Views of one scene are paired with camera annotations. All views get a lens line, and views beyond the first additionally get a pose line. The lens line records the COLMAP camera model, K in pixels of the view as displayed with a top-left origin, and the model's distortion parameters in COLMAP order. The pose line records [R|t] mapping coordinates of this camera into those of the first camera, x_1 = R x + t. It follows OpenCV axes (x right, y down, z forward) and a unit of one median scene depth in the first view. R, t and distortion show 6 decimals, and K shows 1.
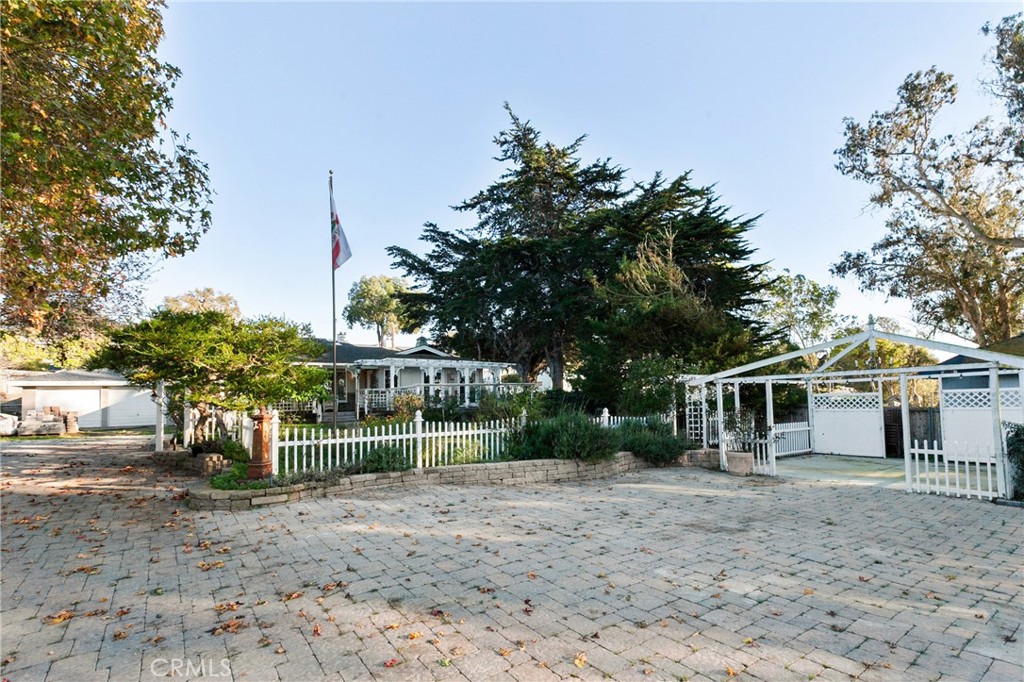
lens RADIAL K [[491.7, 0, 525.8], [0, 491.7, 399.0], [0, 0, 1]] dist [0.004021, -0.000391]
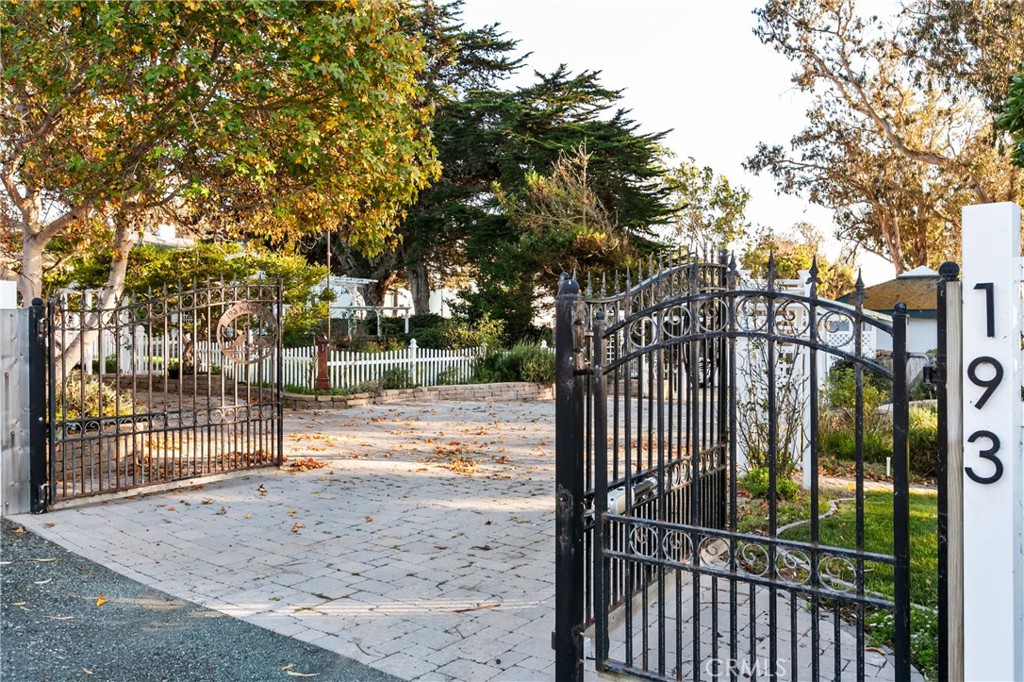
lens RADIAL K [[856.3, 0, 511.3], [0, 856.3, 341.0], [0, 0, 1]] dist [0.006893, 0.016163]
pose [[0.956998, 0.024768, 0.289036, -0.117471], [-0.031537, 0.999326, 0.018785, -0.003364], [-0.288376, -0.027092, 0.957134, -0.203589]]
